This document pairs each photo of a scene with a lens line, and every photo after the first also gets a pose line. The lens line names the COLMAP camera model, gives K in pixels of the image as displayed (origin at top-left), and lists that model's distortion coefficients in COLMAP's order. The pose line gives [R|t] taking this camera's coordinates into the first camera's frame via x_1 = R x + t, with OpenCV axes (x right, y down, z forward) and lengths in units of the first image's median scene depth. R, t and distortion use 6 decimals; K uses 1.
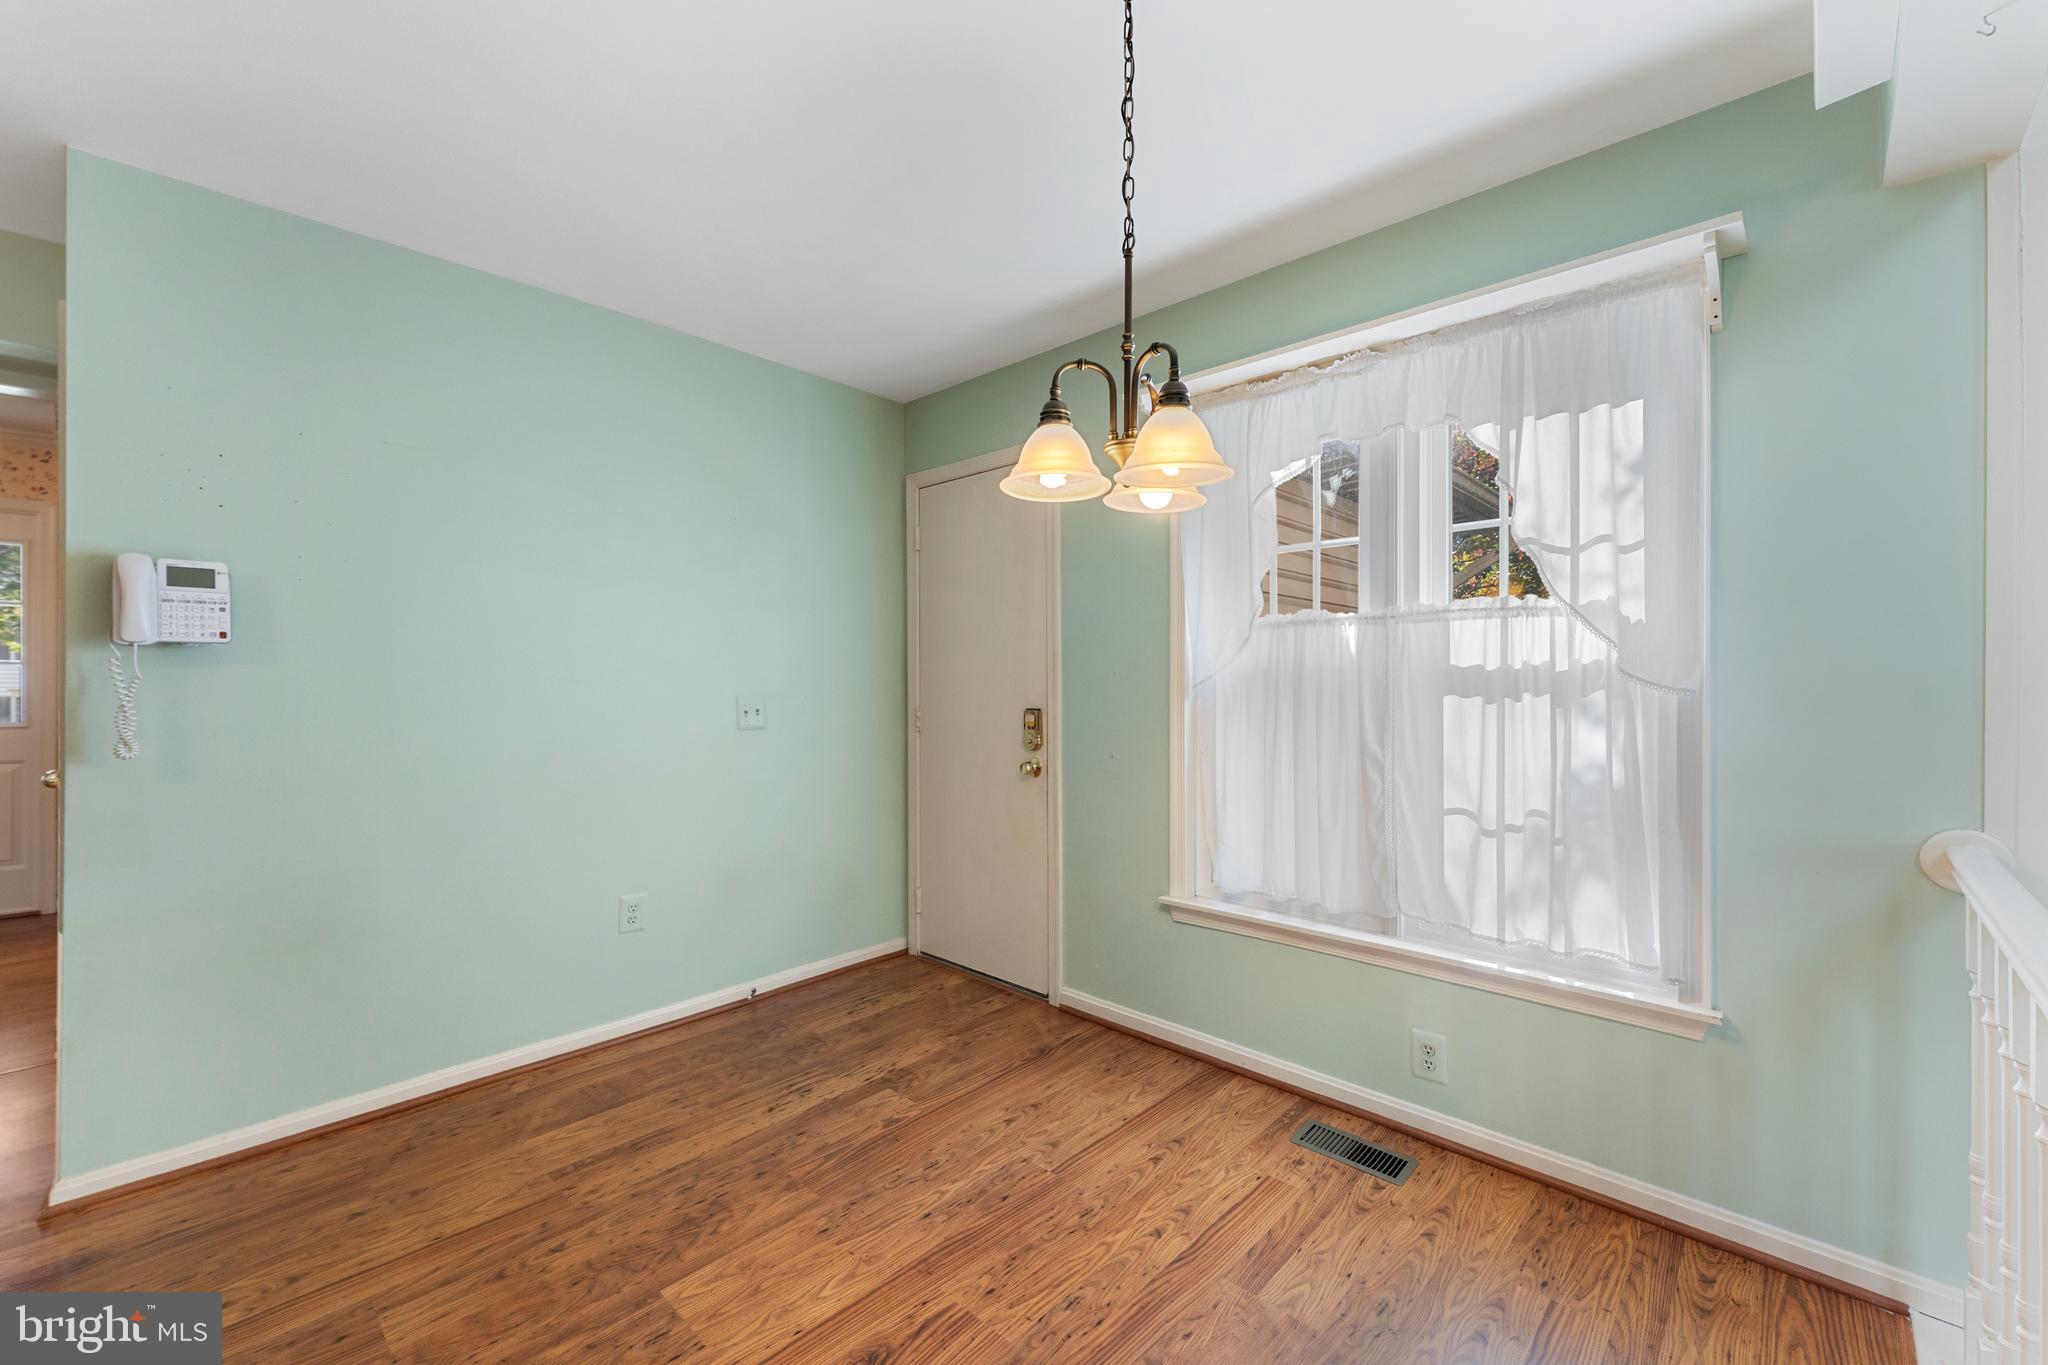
lens RADIAL K [[829.8, 0, 1029.6], [0, 829.8, 677.6], [0, 0, 1]] dist [0.003953, -0.003174]
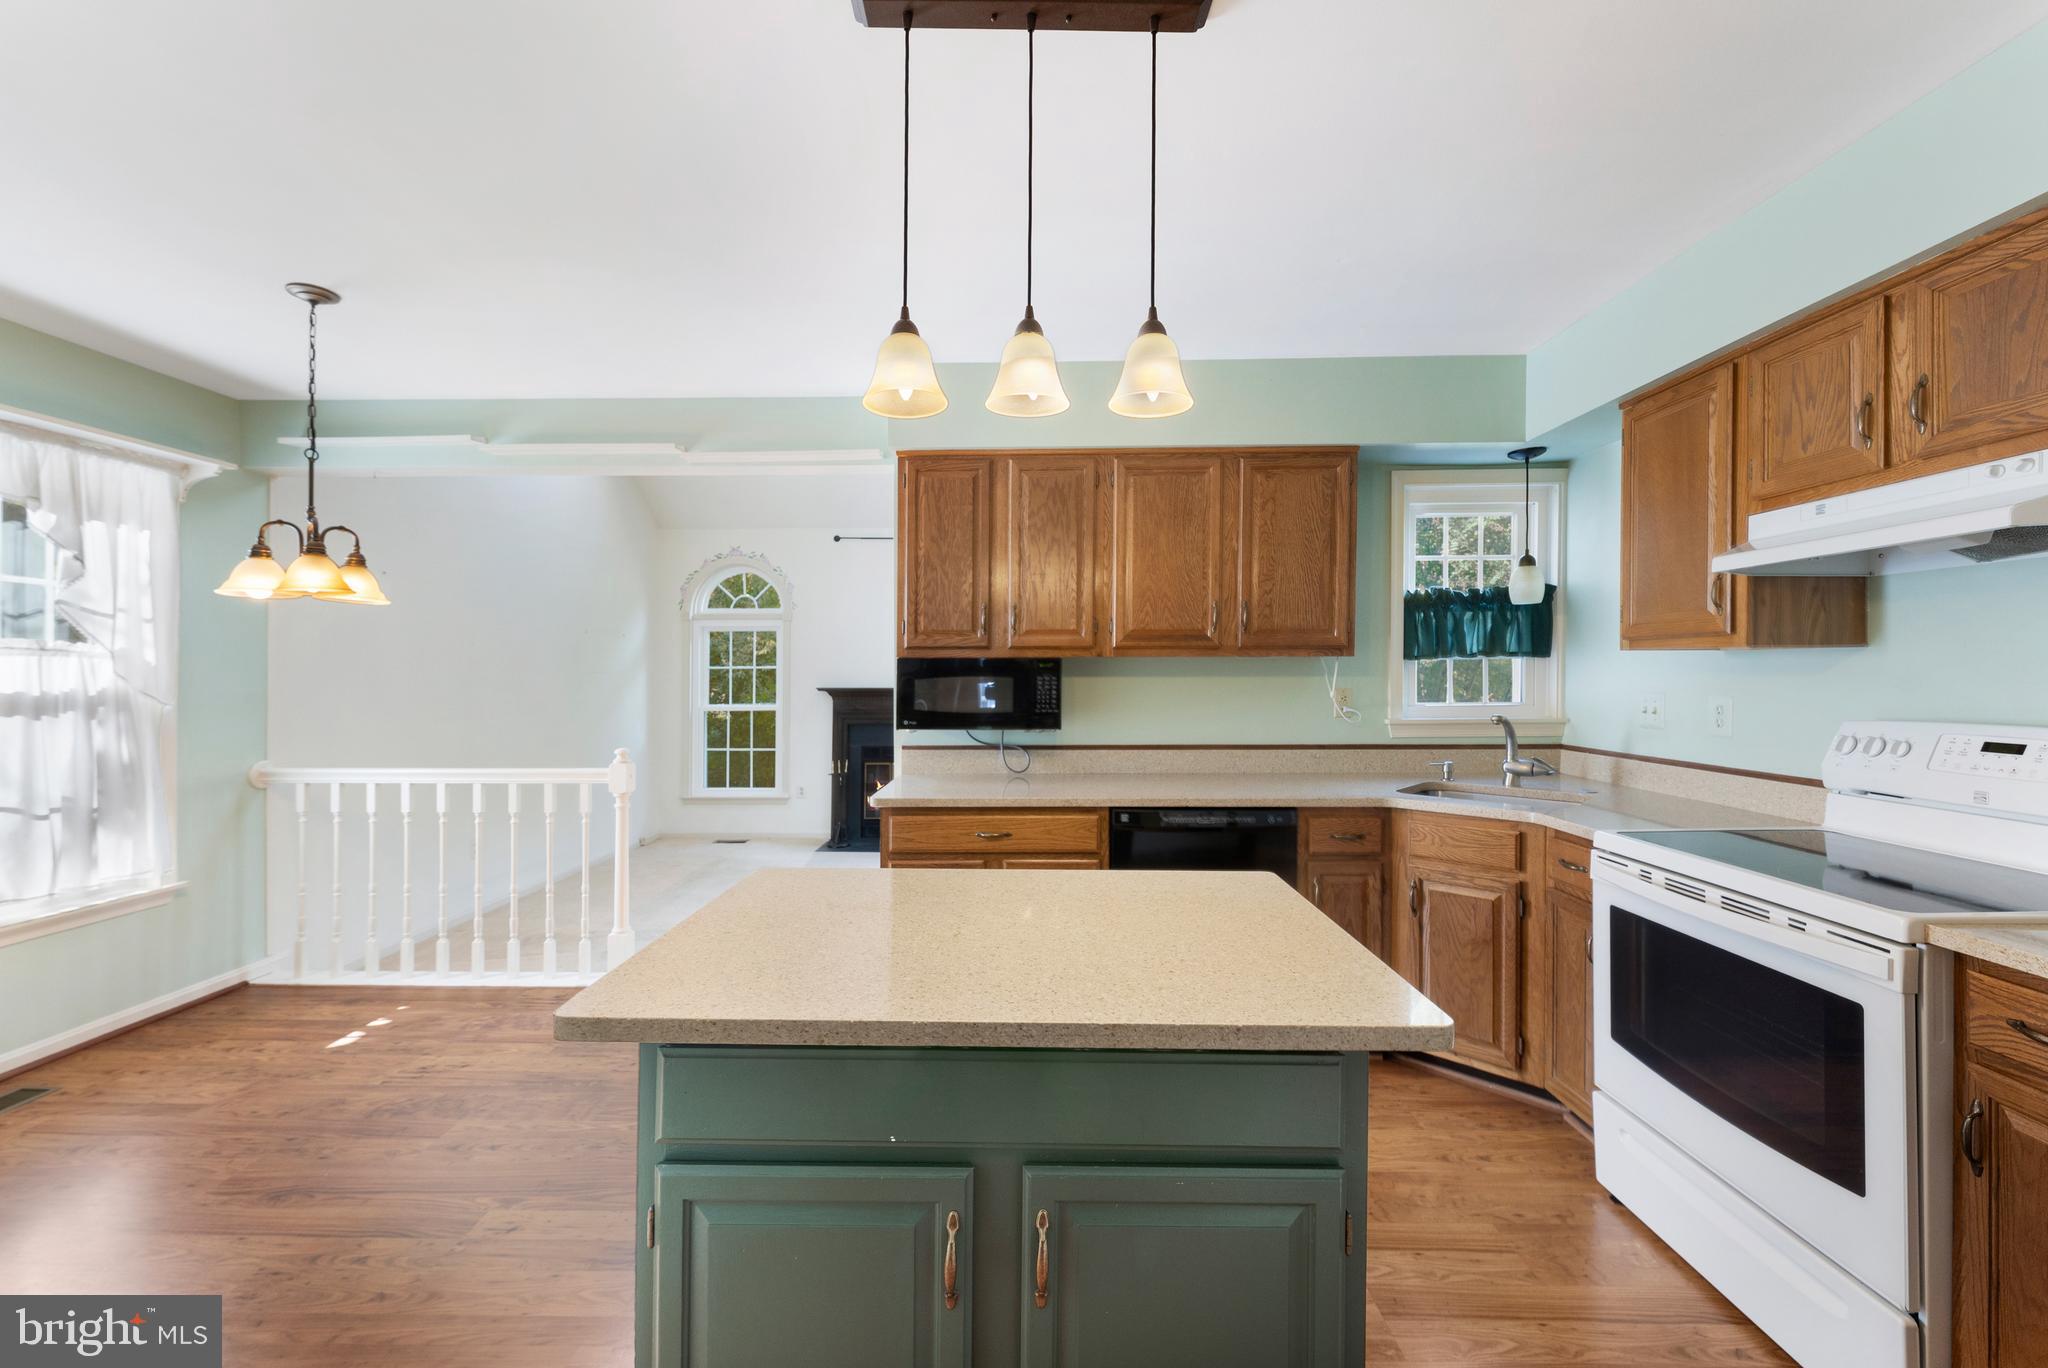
lens RADIAL K [[829.8, 0, 1033.2], [0, 829.8, 672.9], [0, 0, 1]] dist [0.003953, -0.003174]
pose [[-0.675382, -0.001262, 0.737467, -1.602352], [-0.001960, 0.999998, -0.000084, -0.050117], [-0.737466, -0.001502, -0.675383, 0.772571]]
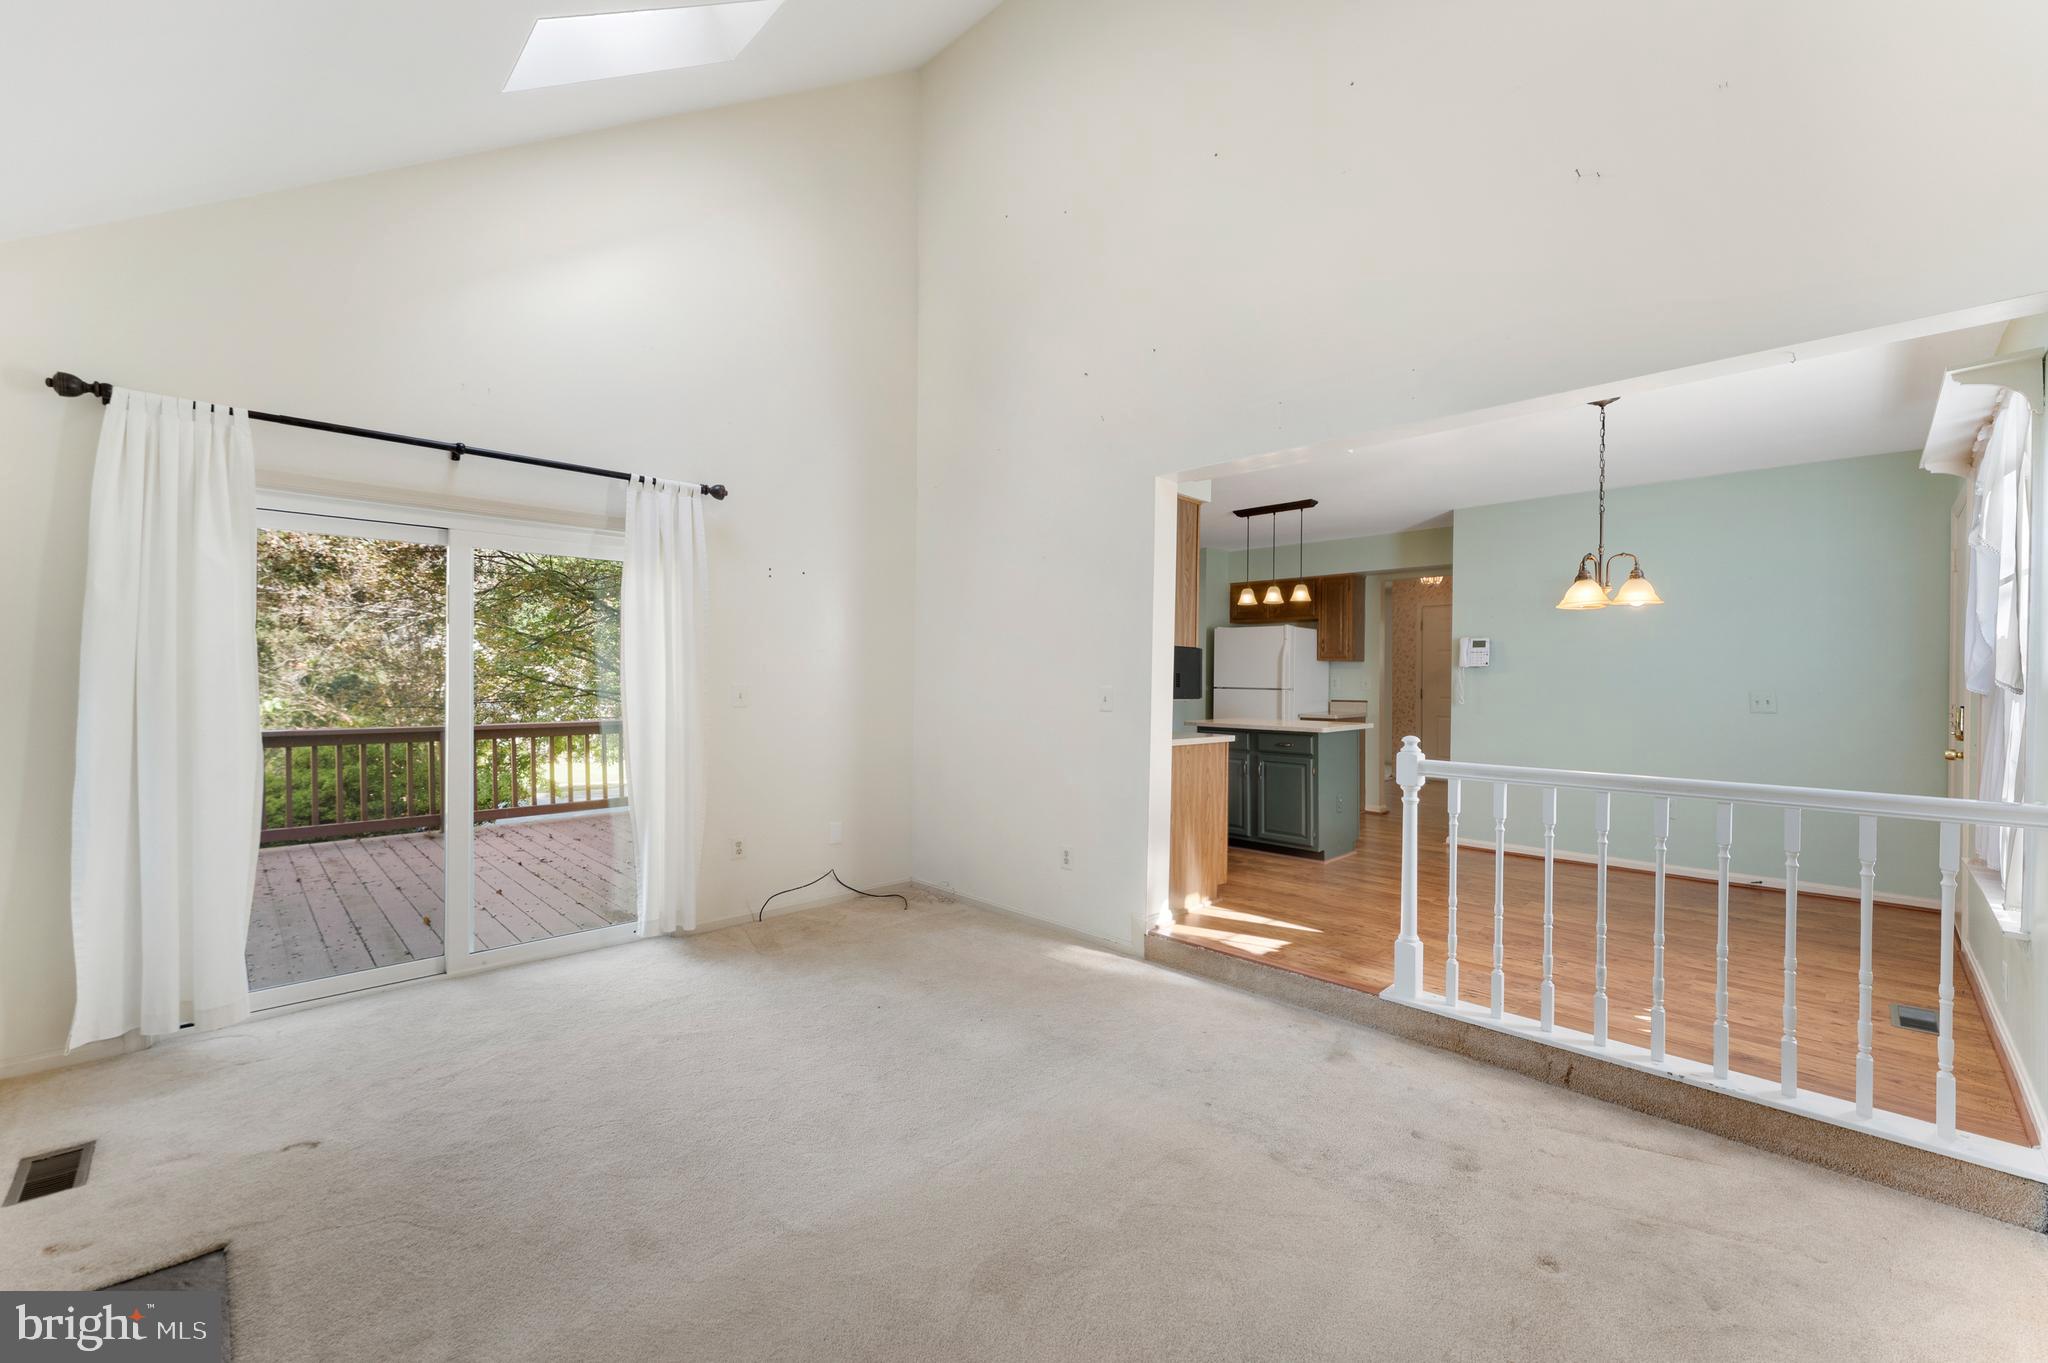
lens RADIAL K [[830.0, 0, 1034.2], [0, 830.0, 677.9], [0, 0, 1]] dist [0.010097, -0.000007]
pose [[-0.035987, -0.001102, -0.999352, 1.979519], [-0.005912, 0.999982, -0.000890, 0.010404], [0.999335, 0.005876, -0.035992, -0.456168]]
